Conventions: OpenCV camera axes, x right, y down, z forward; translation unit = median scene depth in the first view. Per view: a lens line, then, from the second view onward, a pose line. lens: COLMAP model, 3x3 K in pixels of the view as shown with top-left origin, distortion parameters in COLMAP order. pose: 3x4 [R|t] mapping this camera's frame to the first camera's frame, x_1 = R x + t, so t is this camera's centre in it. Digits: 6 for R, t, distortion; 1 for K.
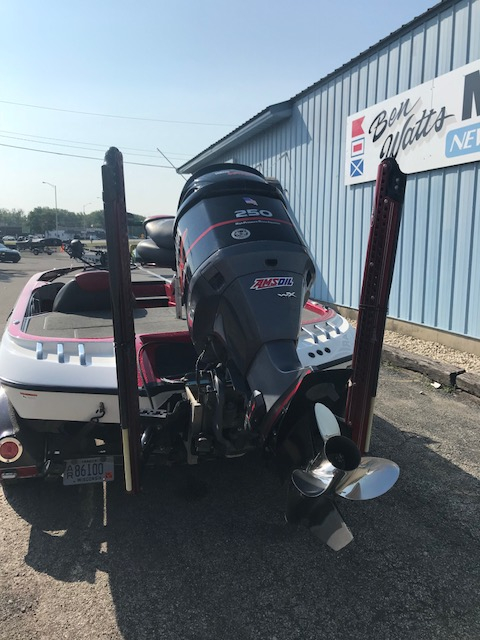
lens RADIAL K [[516.8, 0, 239.5], [0, 516.8, 319.7], [0, 0, 1]] dist [0.011302, -0.018260]
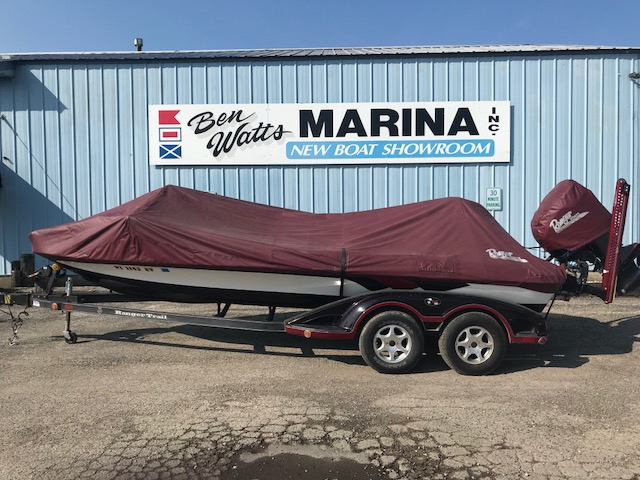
lens RADIAL K [[516.8, 0, 318.1], [0, 516.8, 235.2], [0, 0, 1]] dist [0.011302, -0.018260]
pose [[0.341709, -0.044273, 0.938762, -0.868927], [0.152148, 0.988319, -0.008772, -0.058703], [-0.927408, 0.145828, 0.344453, 0.382376]]
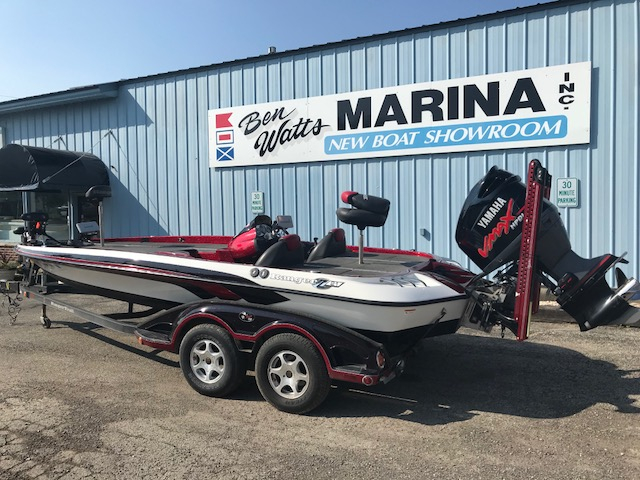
lens RADIAL K [[516.8, 0, 314.6], [0, 516.8, 244.8], [0, 0, 1]] dist [0.011302, -0.018260]
pose [[0.715154, -0.048927, 0.697252, -0.541114], [0.119399, 0.991436, -0.052895, 0.001525], [-0.688693, 0.121079, 0.714872, 0.040288]]
